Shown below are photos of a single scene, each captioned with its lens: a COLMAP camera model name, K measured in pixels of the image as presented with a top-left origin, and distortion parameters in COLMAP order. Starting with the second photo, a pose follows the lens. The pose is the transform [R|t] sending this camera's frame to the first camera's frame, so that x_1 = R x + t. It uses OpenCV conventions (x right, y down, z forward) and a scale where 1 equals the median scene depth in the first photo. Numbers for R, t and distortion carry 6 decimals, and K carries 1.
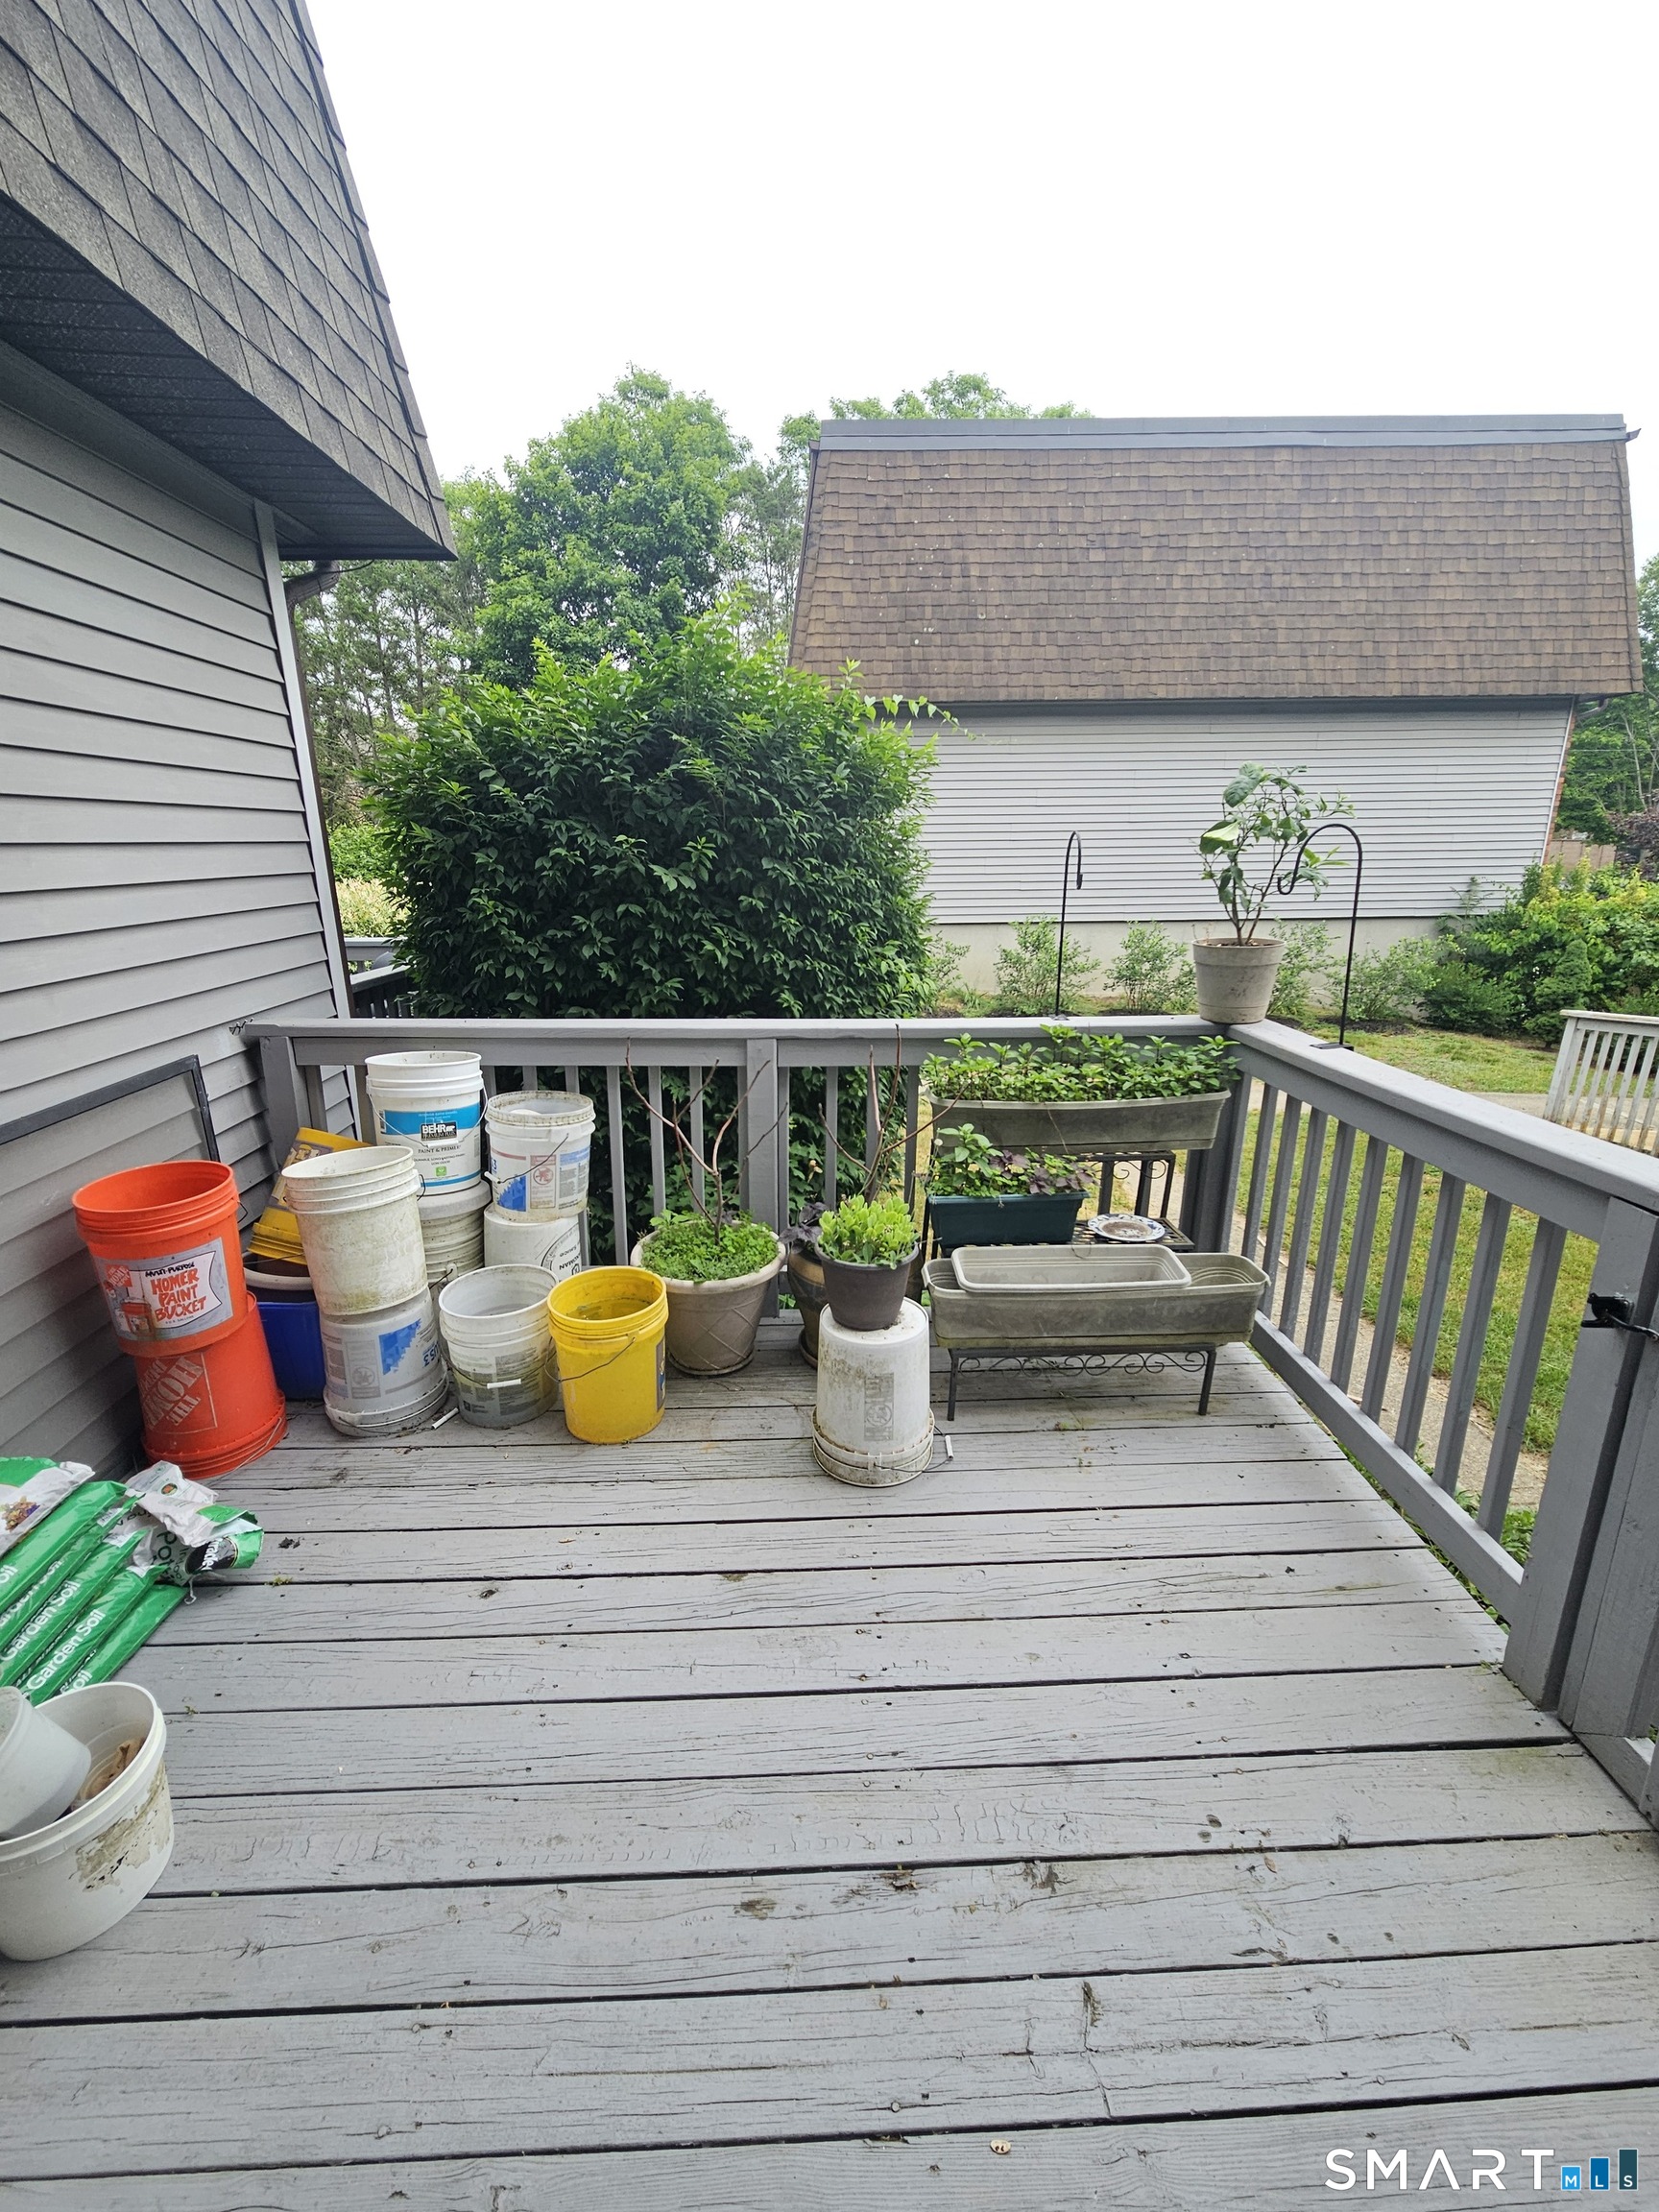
lens RADIAL K [[902.9, 0, 829.6], [0, 902.9, 1092.5], [0, 0, 1]] dist [-0.003007, -0.000738]
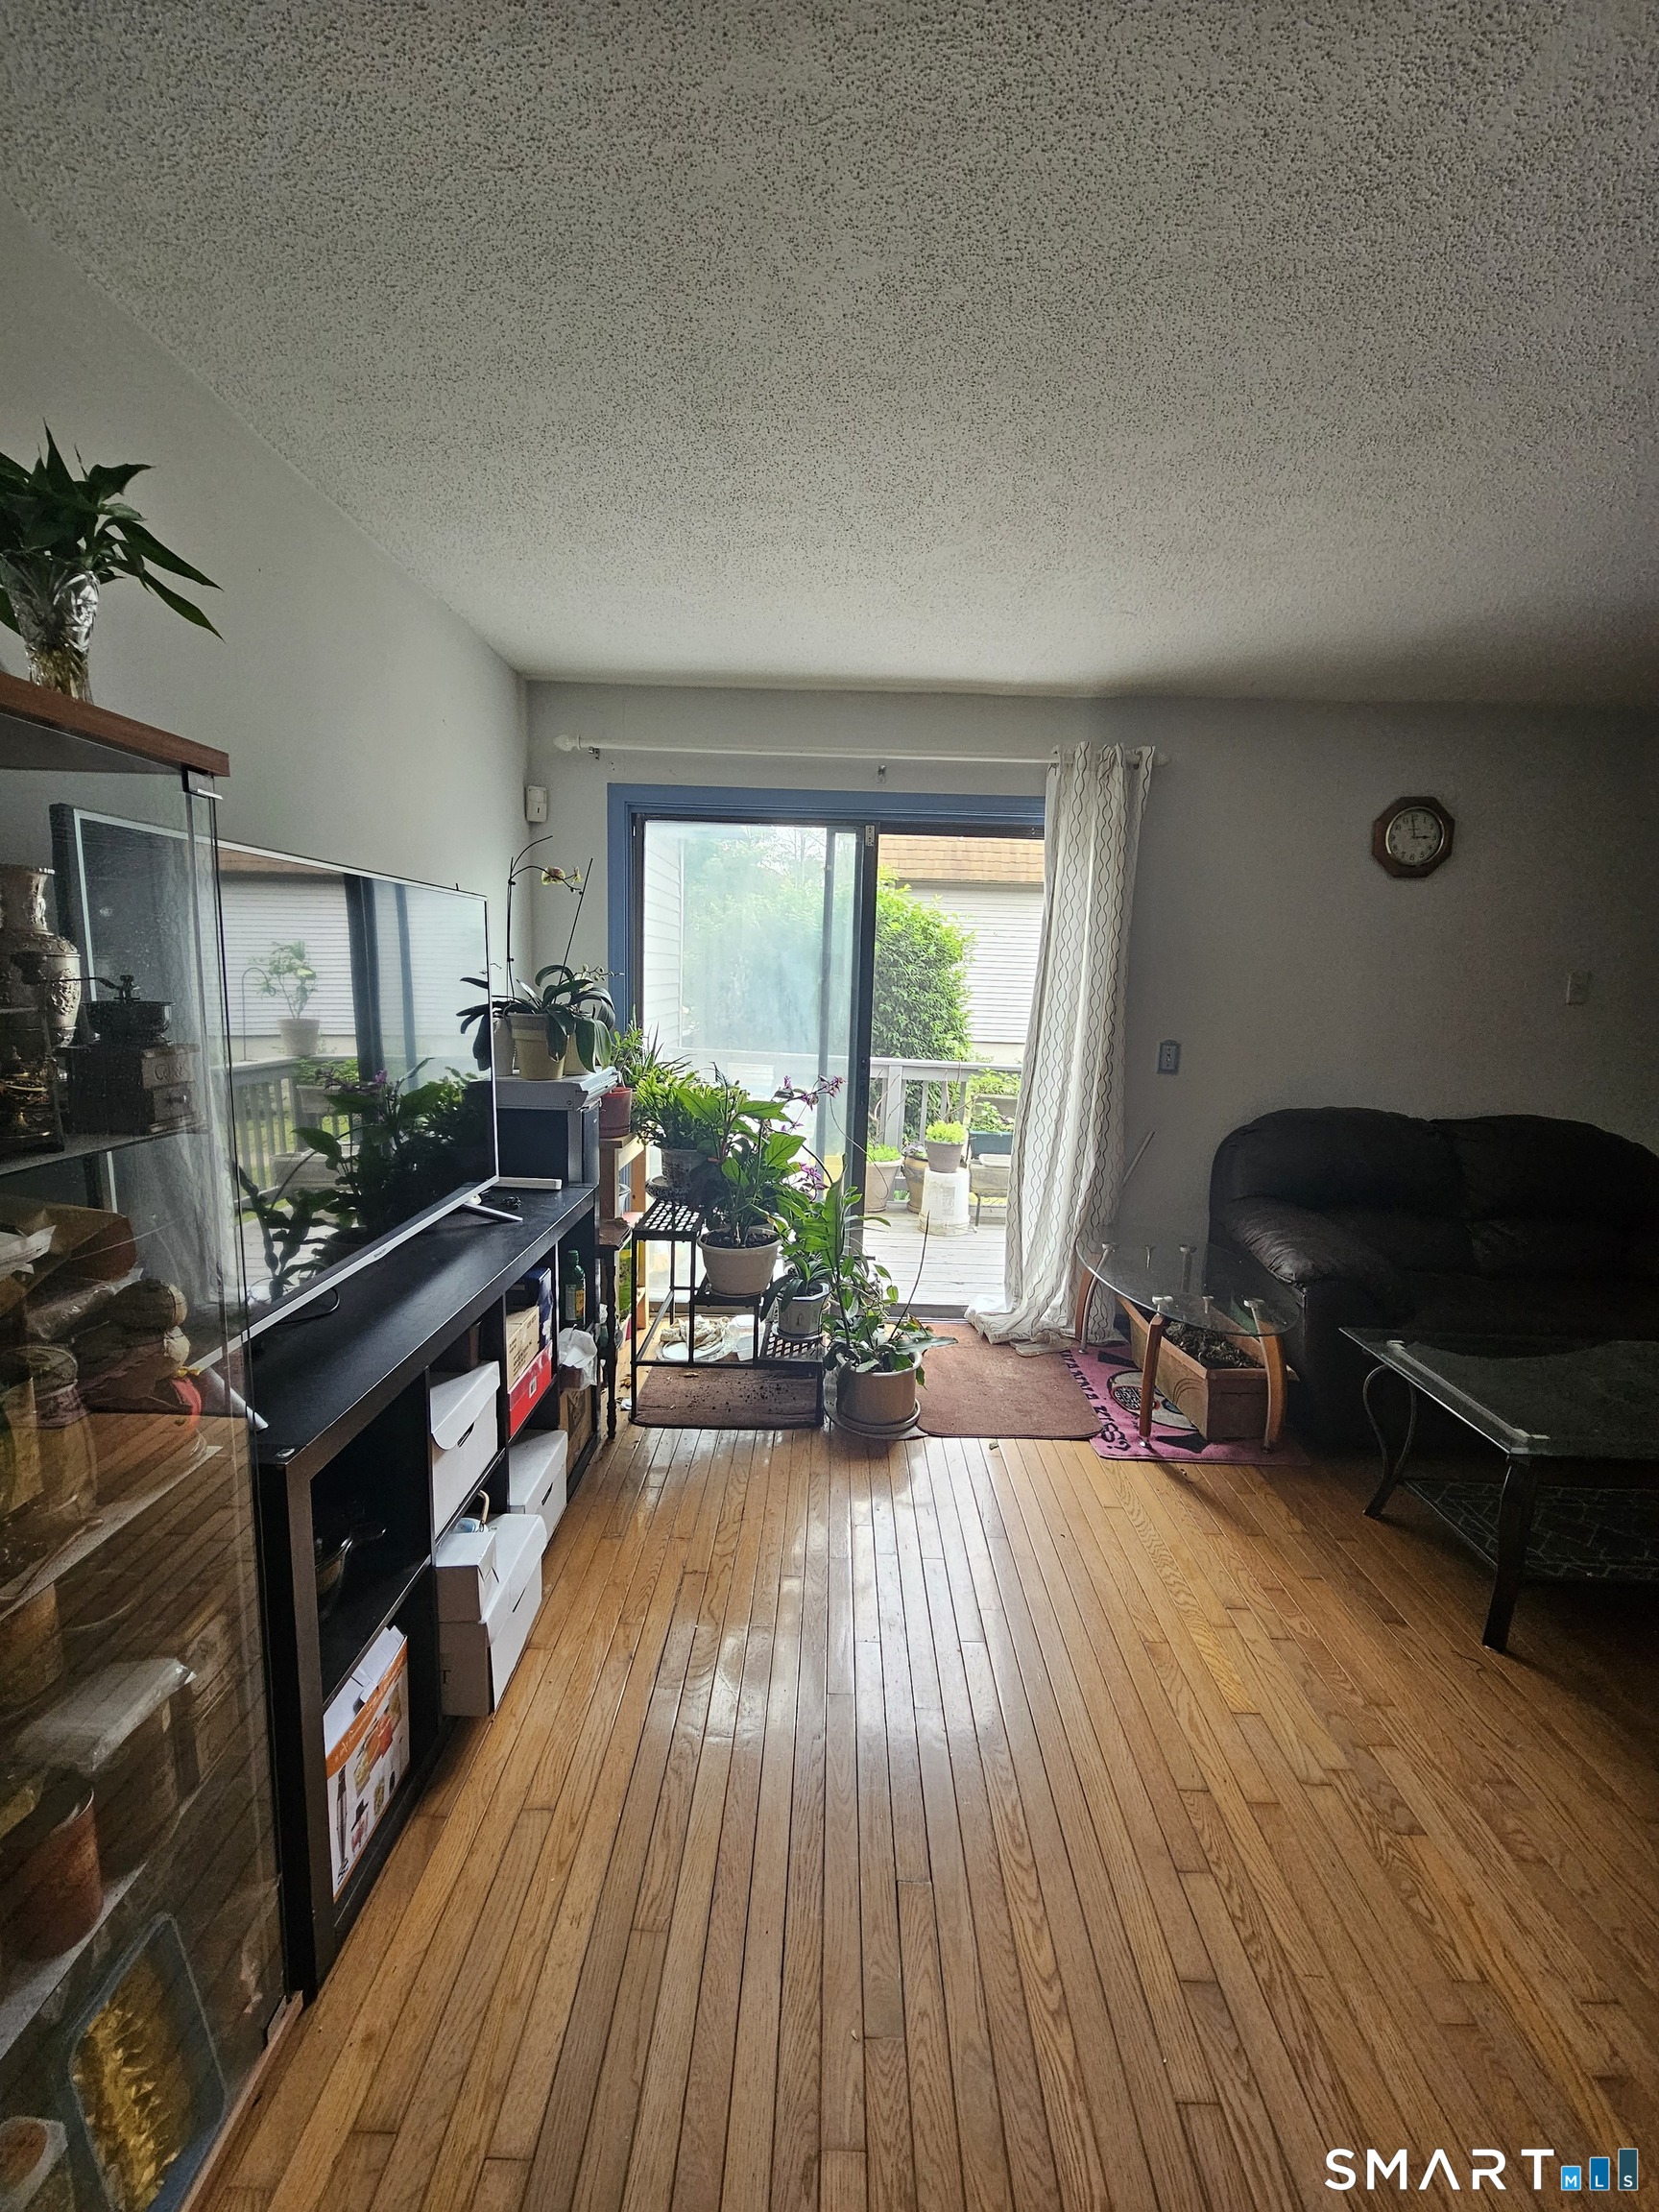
lens RADIAL K [[902.9, 0, 824.3], [0, 902.9, 1107.4], [0, 0, 1]] dist [-0.003007, -0.000738]
pose [[0.998235, 0.048703, -0.033991, -0.295733], [-0.052511, 0.991142, -0.121980, 0.562498], [0.027749, 0.123550, 0.991950, -2.091386]]
